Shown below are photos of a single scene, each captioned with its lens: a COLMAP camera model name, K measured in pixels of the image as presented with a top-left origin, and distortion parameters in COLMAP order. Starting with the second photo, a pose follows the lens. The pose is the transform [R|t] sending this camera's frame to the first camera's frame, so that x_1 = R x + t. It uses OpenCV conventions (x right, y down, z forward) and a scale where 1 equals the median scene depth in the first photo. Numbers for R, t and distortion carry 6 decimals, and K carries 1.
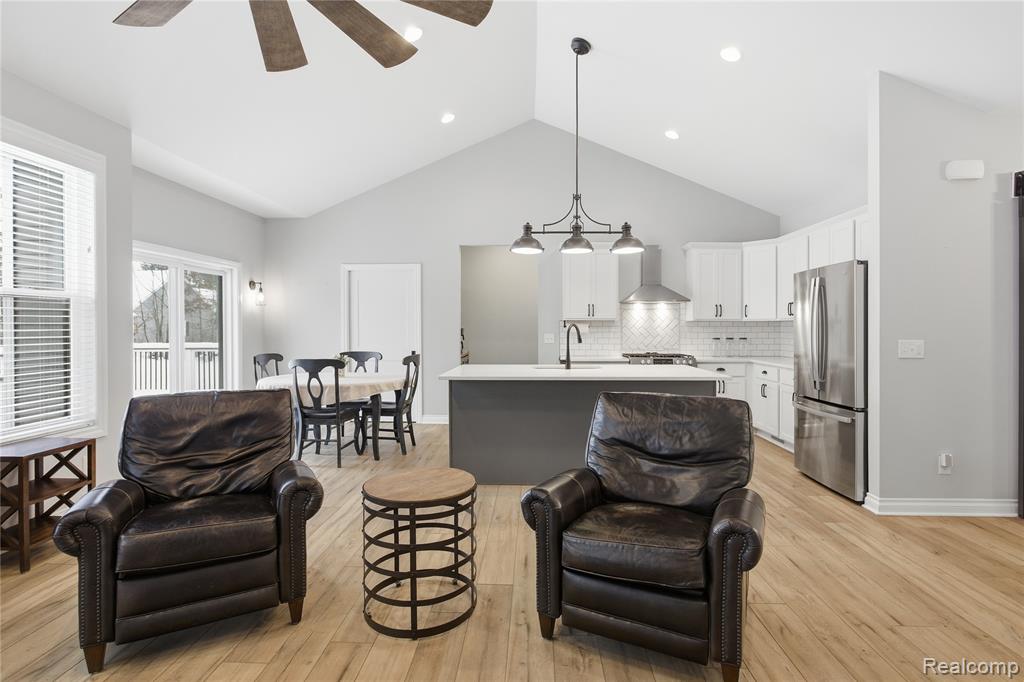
lens RADIAL K [[508.9, 0, 514.5], [0, 508.9, 328.1], [0, 0, 1]] dist [-0.007310, 0.000549]
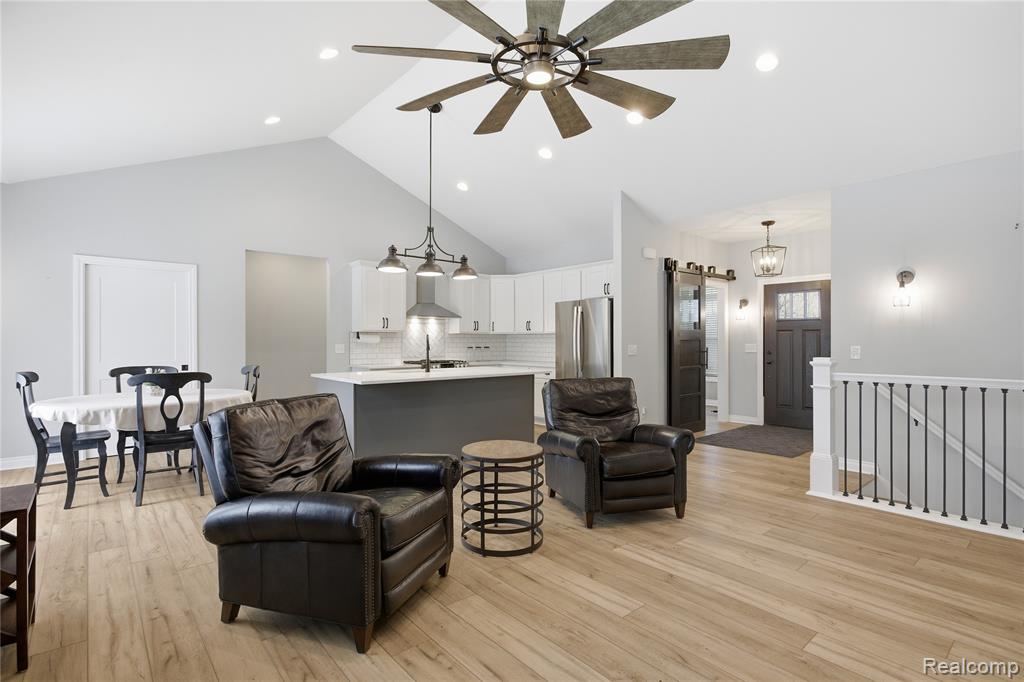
lens RADIAL K [[499.7, 0, 514.8], [0, 499.7, 336.4], [0, 0, 1]] dist [-0.005836, 0.000803]
pose [[0.730659, 0.006923, 0.682707, -0.494440], [0.000437, 0.999944, -0.010608, 0.008036], [-0.682742, 0.008049, 0.730615, -0.000107]]
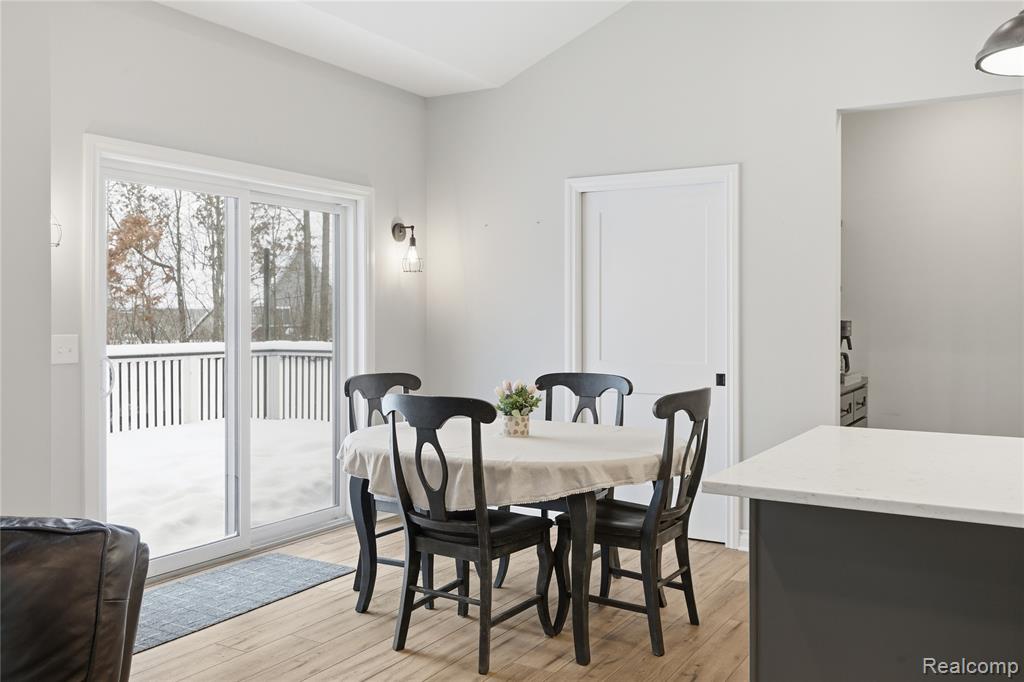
lens RADIAL K [[883.3, 0, 513.1], [0, 883.3, 319.9], [0, 0, 1]] dist [-0.000921, 0.000872]
pose [[0.875936, 0.005359, -0.482398, 0.003634], [-0.003852, 0.999984, 0.004114, -0.002250], [0.482413, -0.001745, 0.875942, 0.377400]]
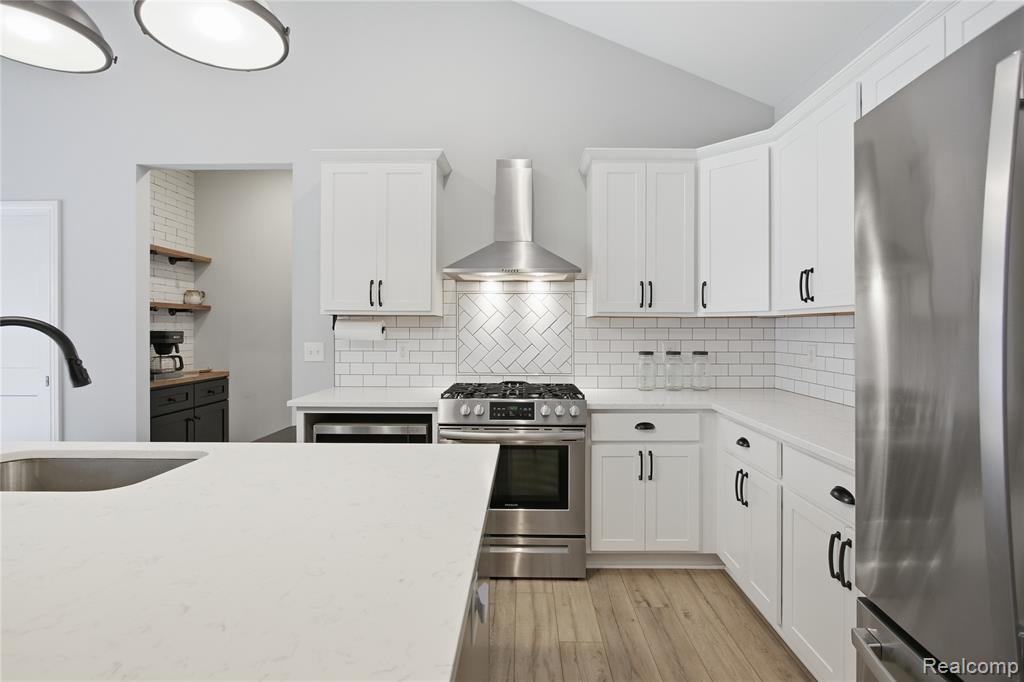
lens RADIAL K [[496.3, 0, 515.3], [0, 496.3, 328.4], [0, 0, 1]] dist [-0.007033, 0.000468]
pose [[0.999734, 0.001528, 0.023019, 0.336957], [-0.001461, 0.999995, -0.002905, -0.001696], [-0.023024, 0.002871, 0.999731, 0.680948]]
